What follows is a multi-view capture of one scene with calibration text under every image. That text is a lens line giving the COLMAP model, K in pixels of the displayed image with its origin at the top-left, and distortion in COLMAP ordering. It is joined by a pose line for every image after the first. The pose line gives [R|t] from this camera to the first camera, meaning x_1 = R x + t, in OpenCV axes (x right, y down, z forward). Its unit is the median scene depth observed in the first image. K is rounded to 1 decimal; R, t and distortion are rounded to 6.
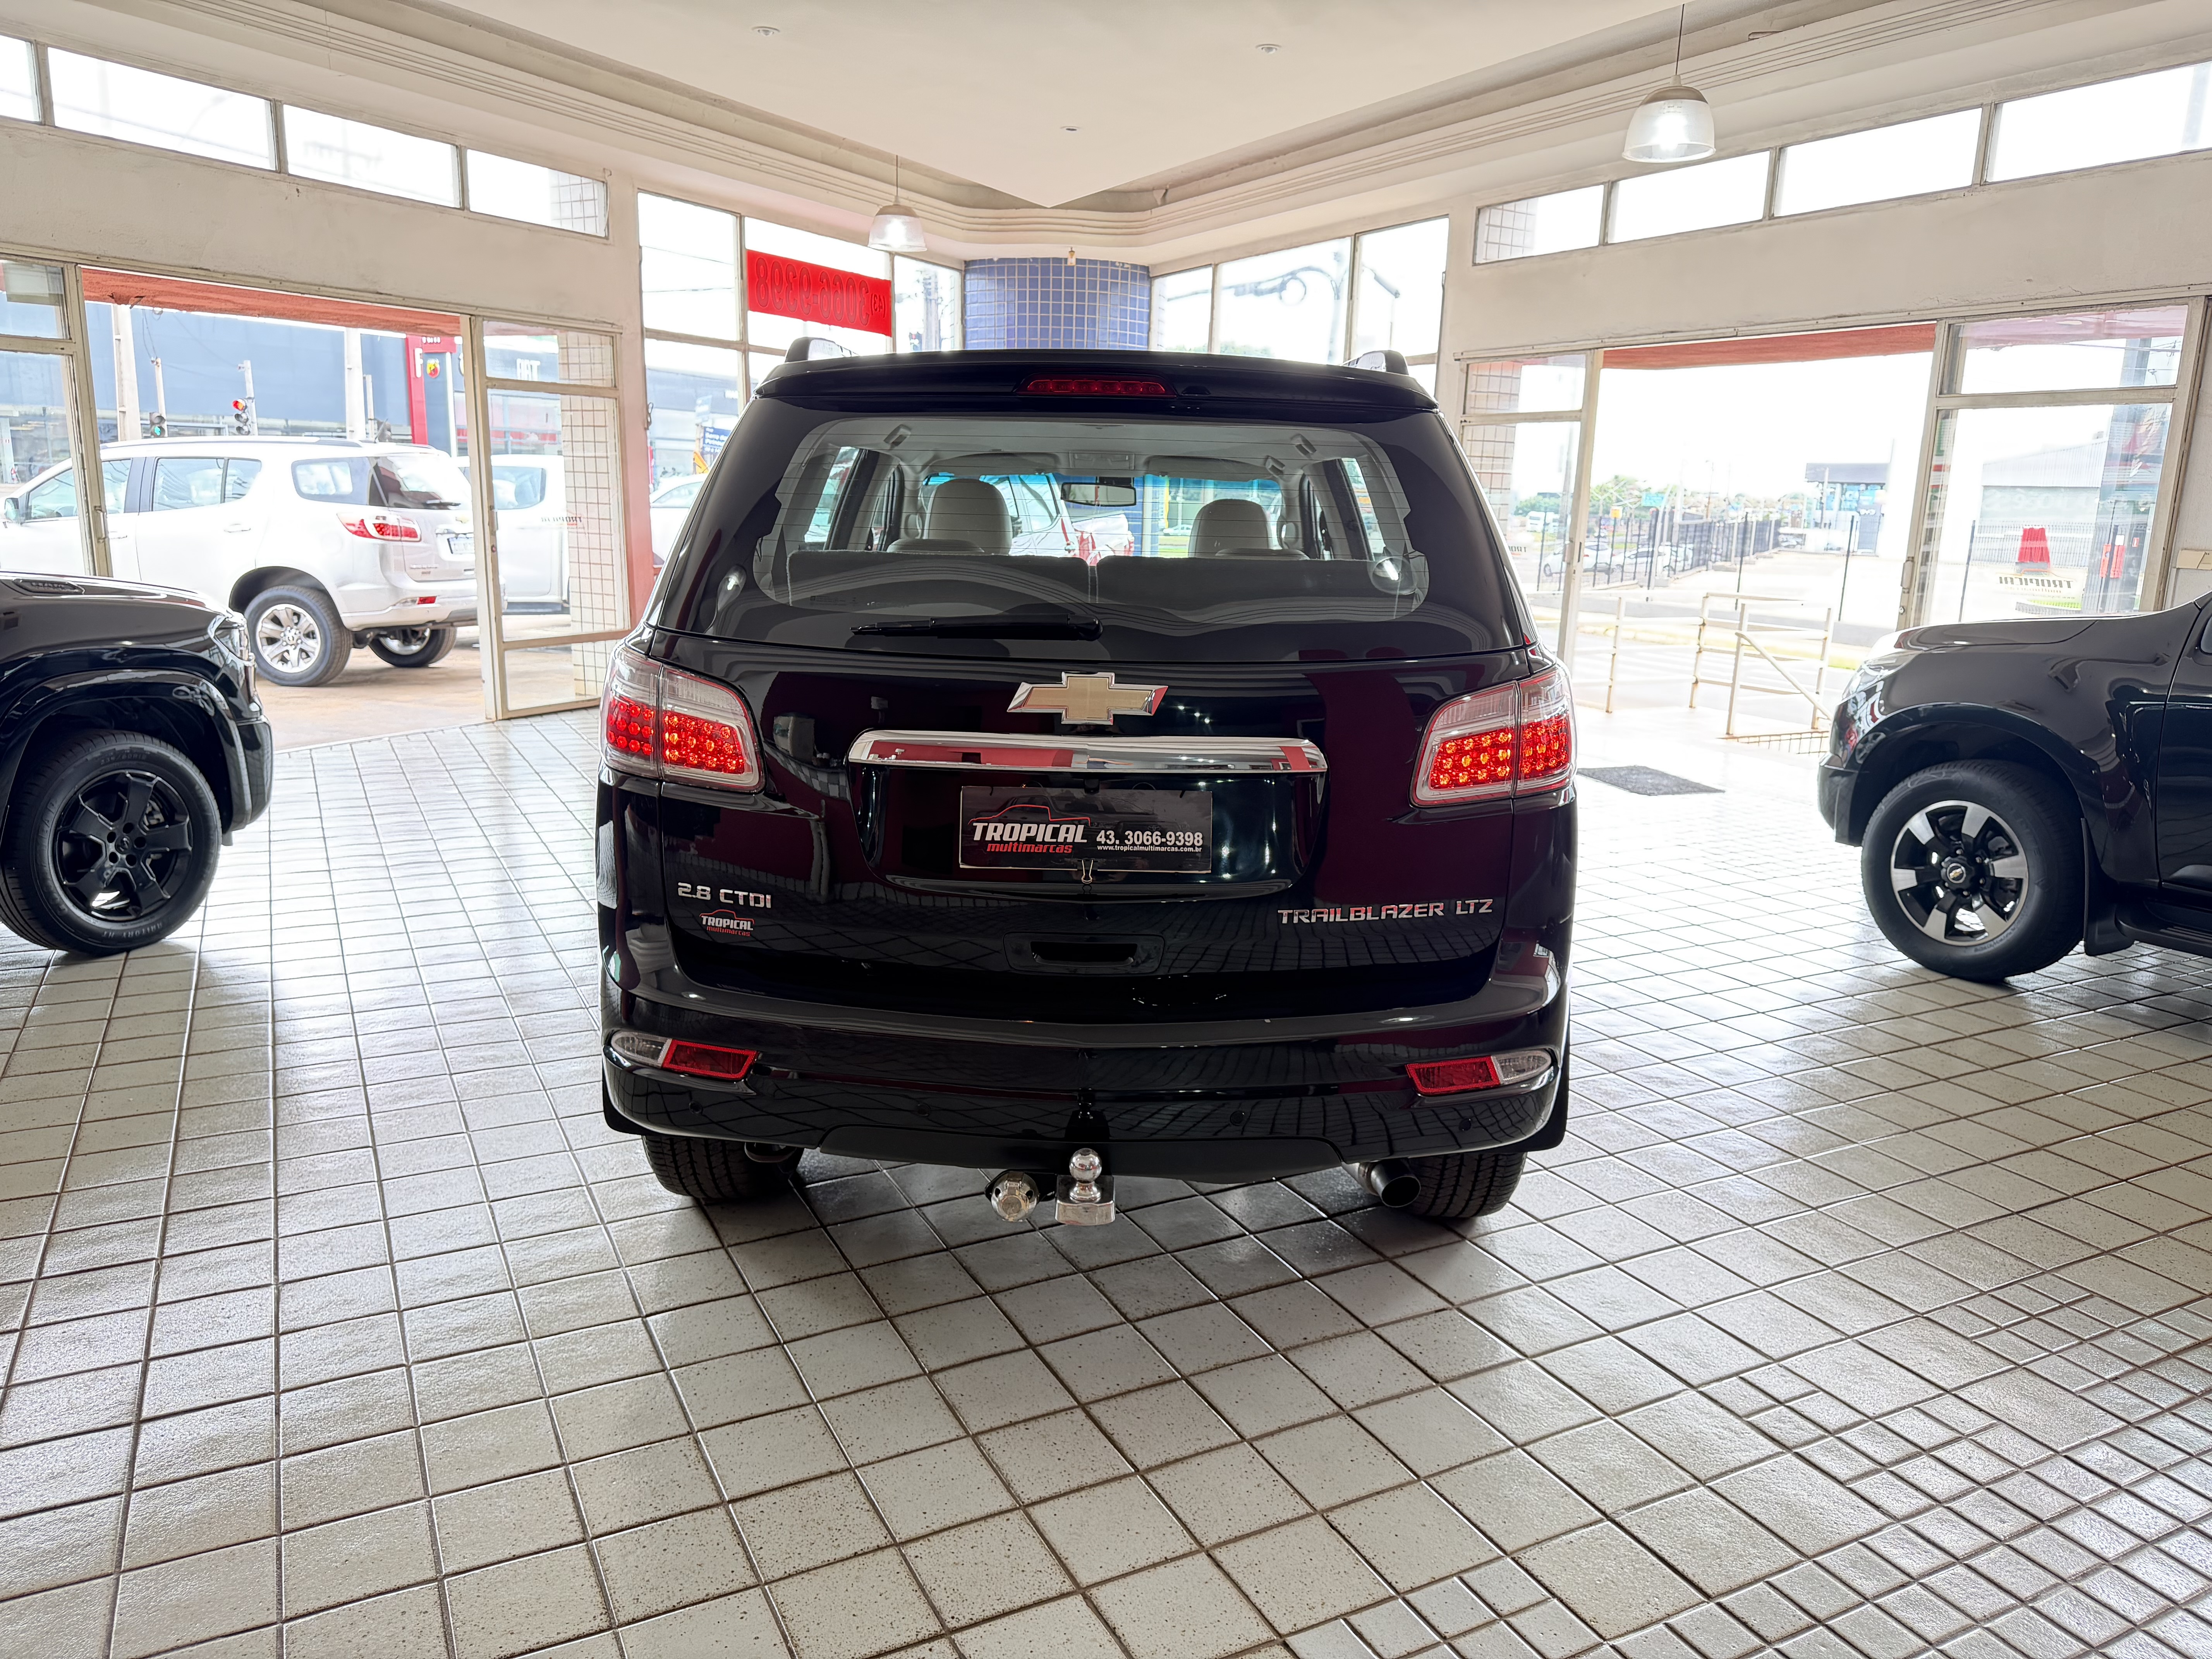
lens RADIAL K [[1568.0, 0, 1122.7], [0, 1568.0, 822.9], [0, 0, 1]] dist [0.004058, 0.004567]
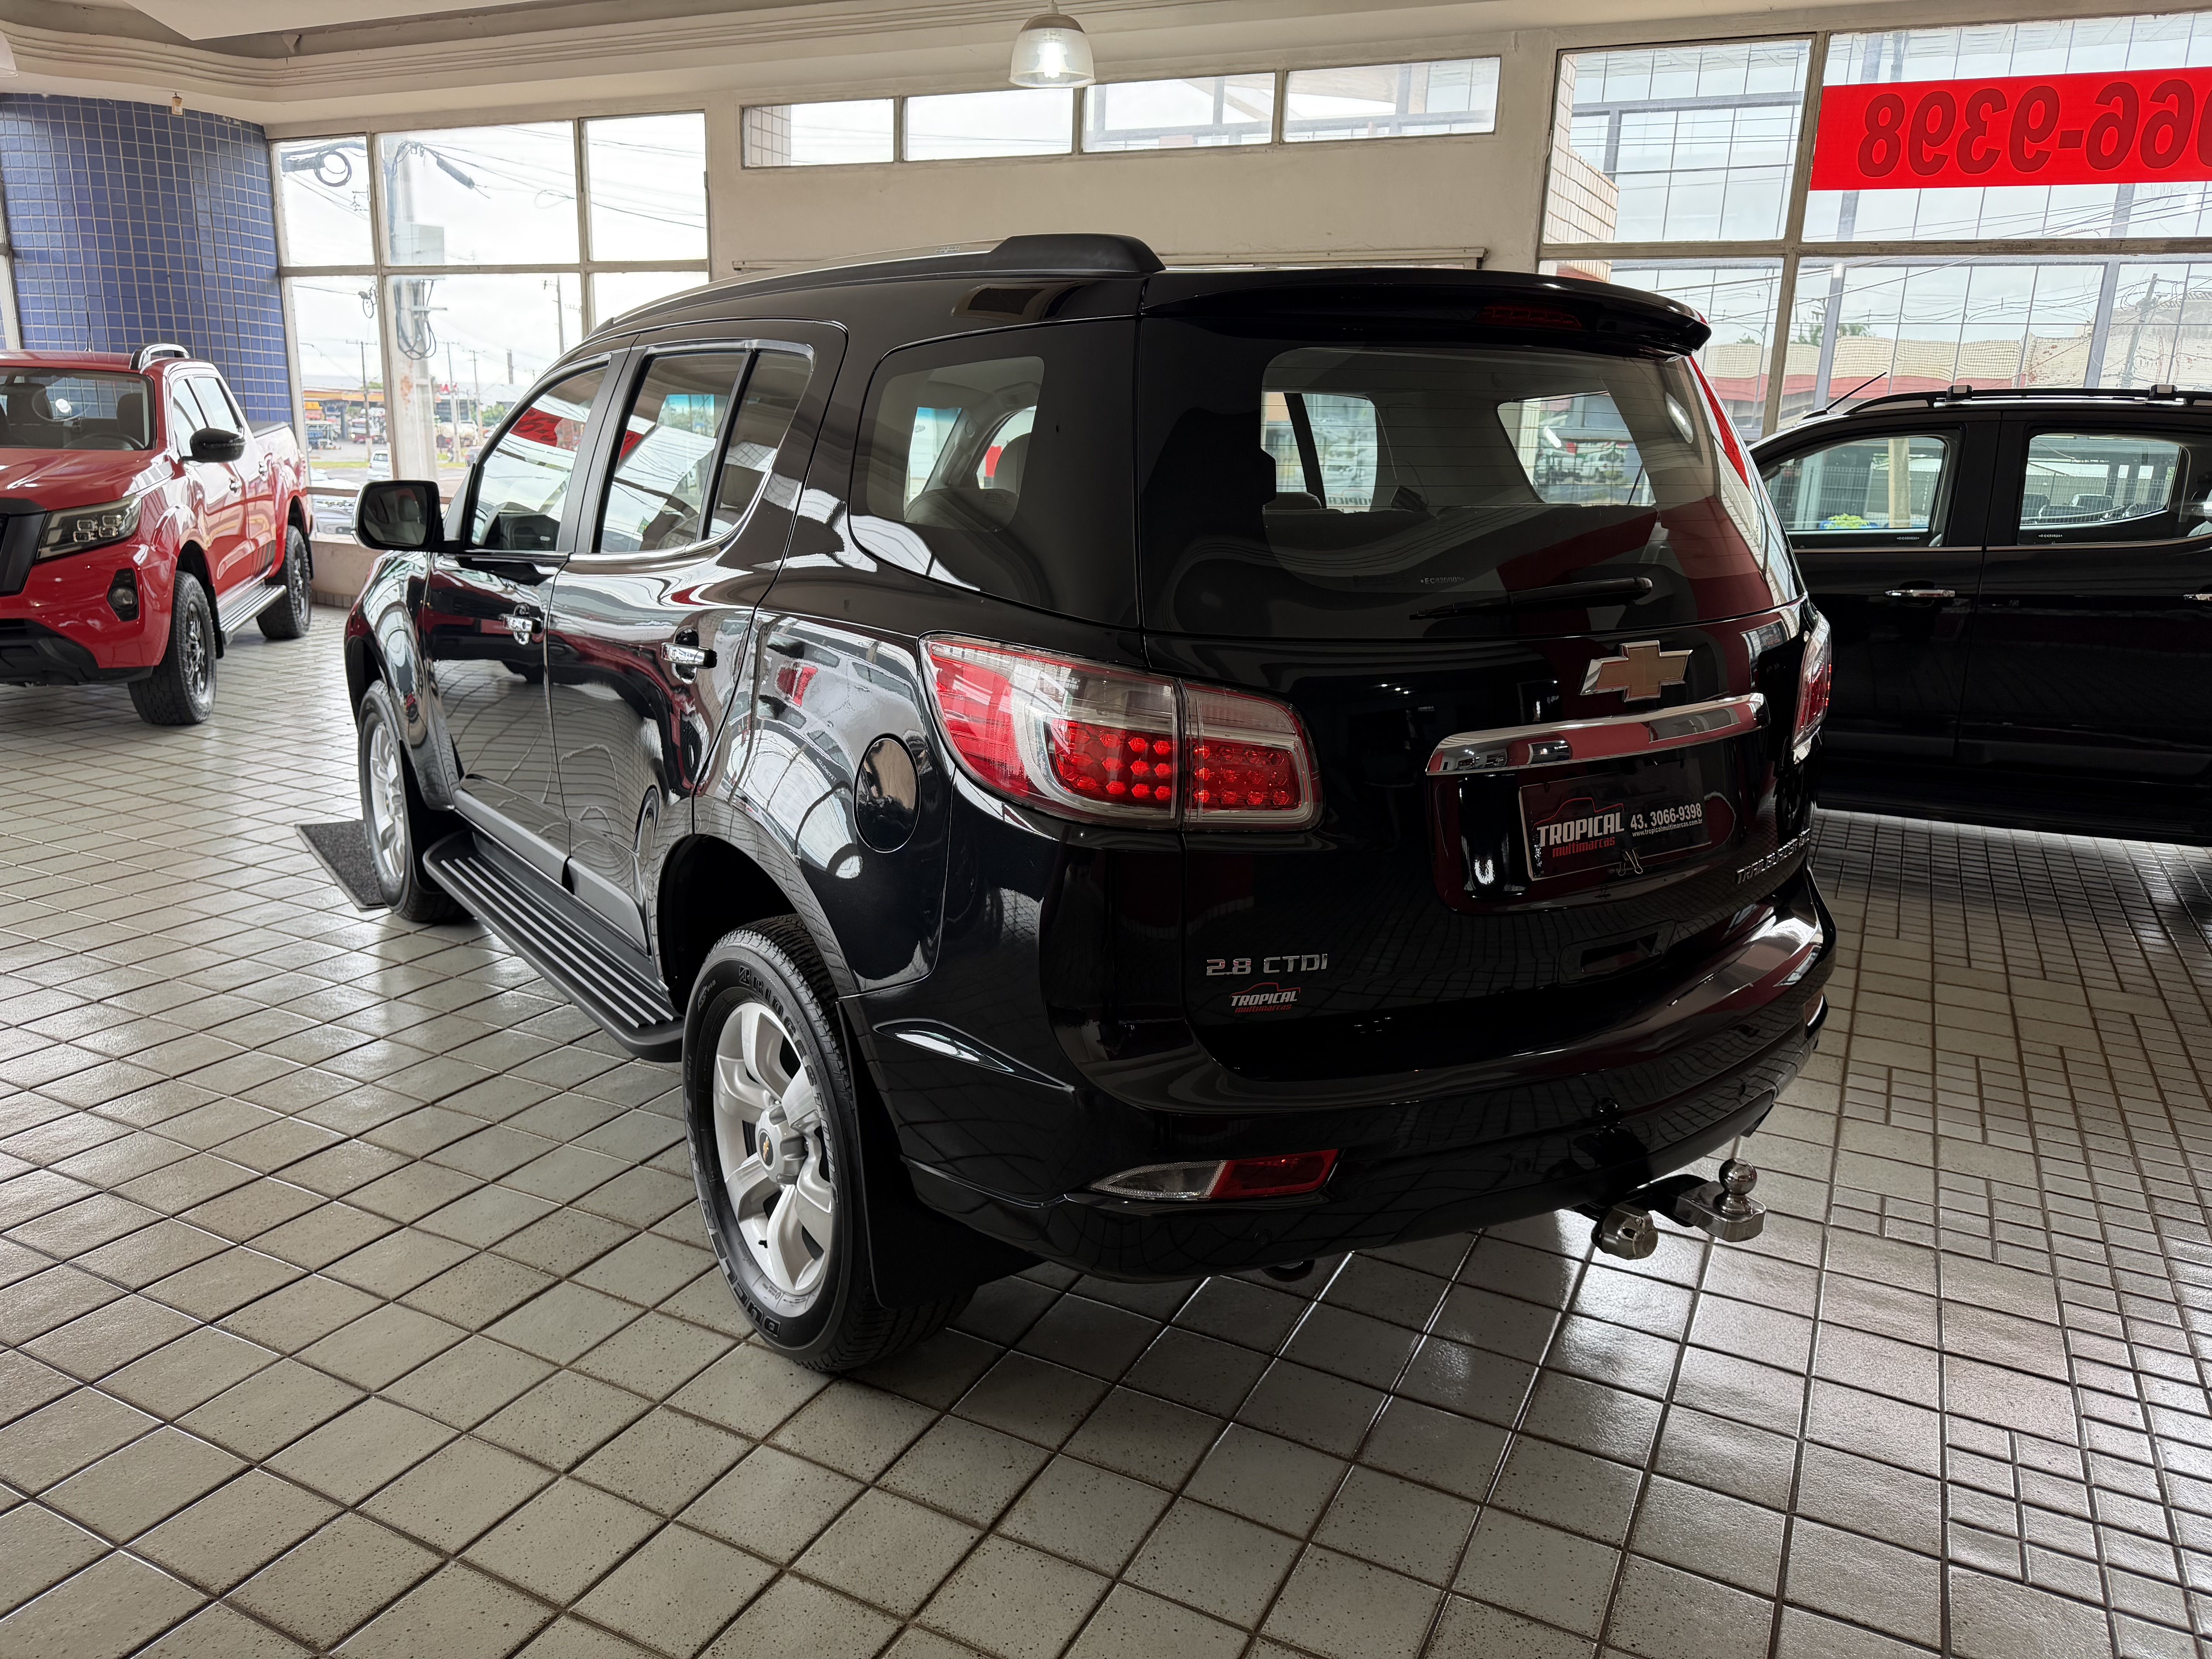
lens RADIAL K [[1487.3, 0, 1152.8], [0, 1487.3, 838.6], [0, 0, 1]] dist [0.062004, -0.052686]
pose [[0.828016, -0.144507, 0.541764, -0.523794], [0.104850, 0.989080, 0.103572, -0.073781], [-0.550814, -0.028955, 0.834125, 0.321577]]
